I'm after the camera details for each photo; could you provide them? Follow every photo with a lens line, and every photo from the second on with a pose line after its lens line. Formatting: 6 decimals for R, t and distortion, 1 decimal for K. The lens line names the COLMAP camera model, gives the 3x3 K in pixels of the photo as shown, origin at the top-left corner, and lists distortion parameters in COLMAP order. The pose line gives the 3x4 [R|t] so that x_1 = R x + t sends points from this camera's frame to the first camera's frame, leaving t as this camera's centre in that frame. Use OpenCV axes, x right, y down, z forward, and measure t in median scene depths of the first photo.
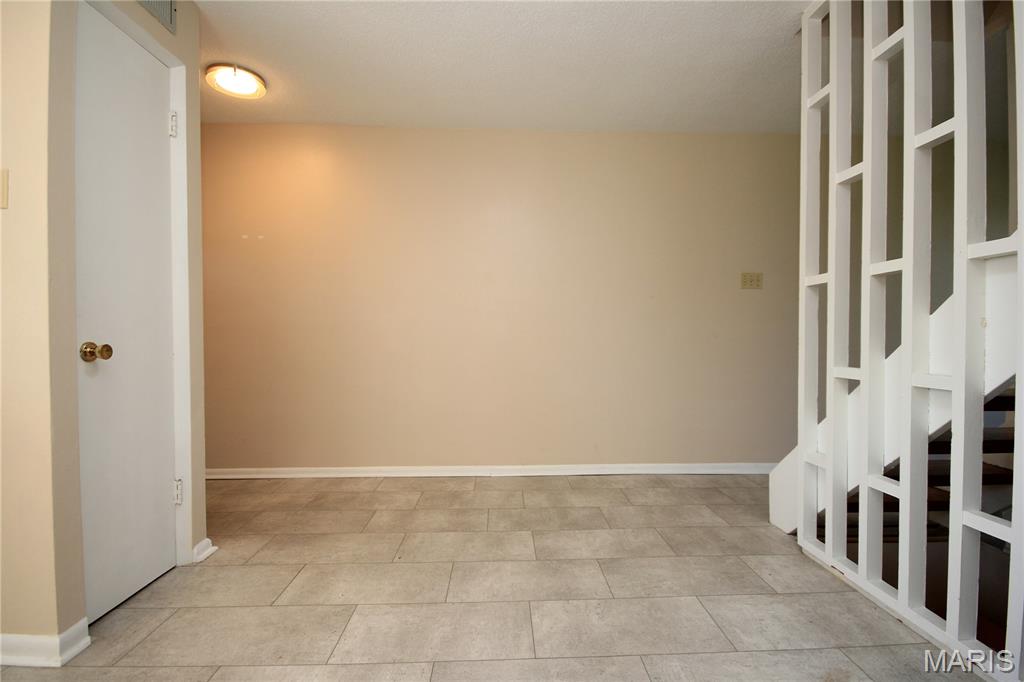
lens RADIAL K [[472.5, 0, 518.7], [0, 472.5, 346.2], [0, 0, 1]] dist [0.015111, -0.013428]
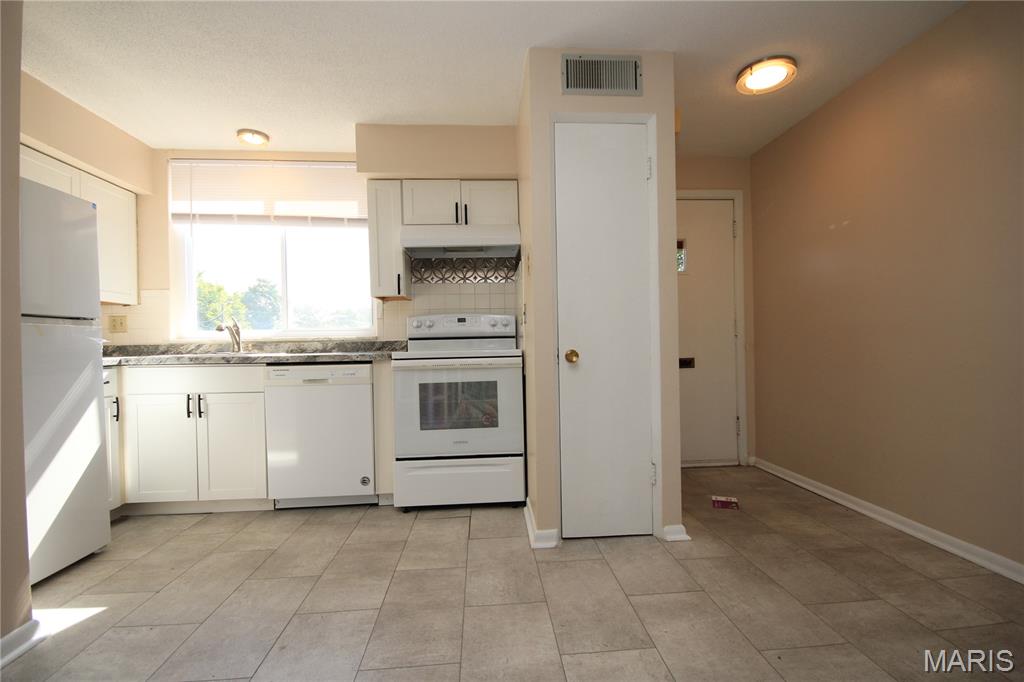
lens RADIAL K [[472.5, 0, 518.7], [0, 472.5, 346.2], [0, 0, 1]] dist [0.015111, -0.013428]
pose [[0.040097, 0.003164, -0.999191, 0.451802], [0.001087, 0.999994, 0.003210, -0.018315], [0.999195, -0.001214, 0.040093, 0.598217]]
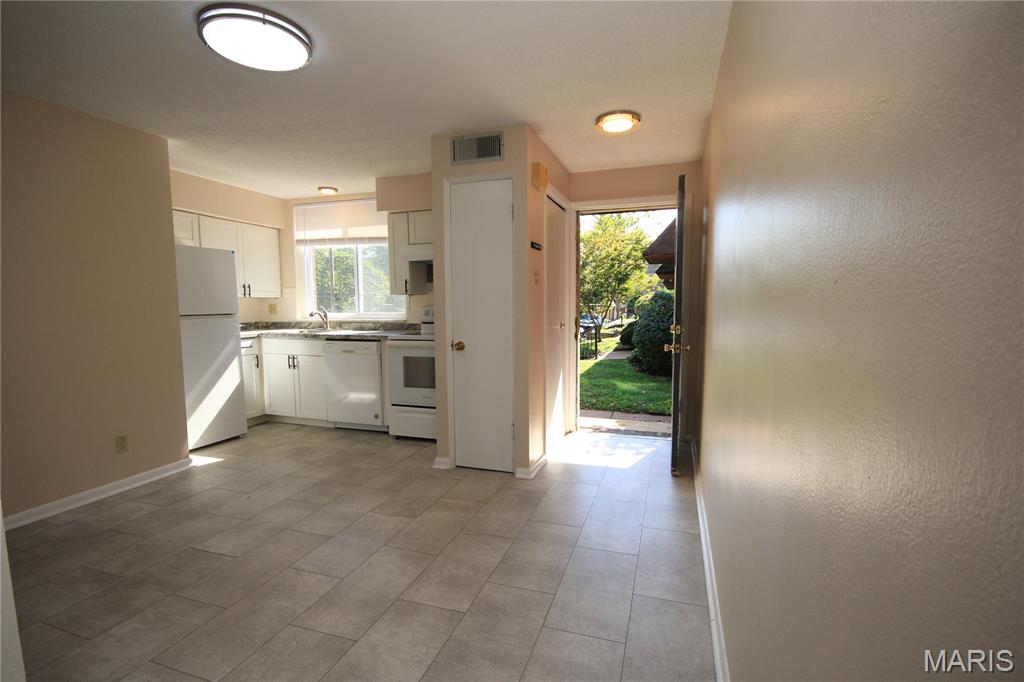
lens RADIAL K [[472.5, 0, 518.7], [0, 472.5, 346.2], [0, 0, 1]] dist [0.015111, -0.013428]
pose [[-0.353326, 0.085420, -0.931592, 0.814291], [-0.012116, 0.995321, 0.095859, -0.155825], [0.935422, 0.045157, -0.350638, 1.564522]]
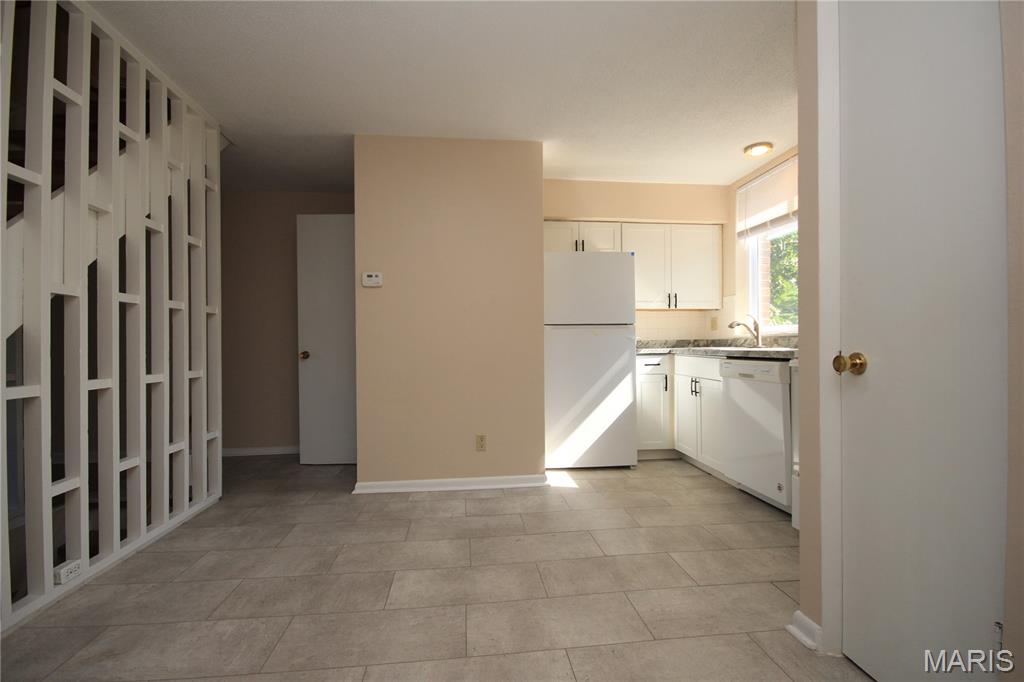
lens RADIAL K [[472.5, 0, 518.7], [0, 472.5, 346.2], [0, 0, 1]] dist [0.015111, -0.013428]
pose [[-0.997226, 0.006677, -0.074137, -0.154117], [0.005253, 0.999798, 0.019382, -0.032952], [0.074252, 0.018938, -0.997060, 1.431512]]
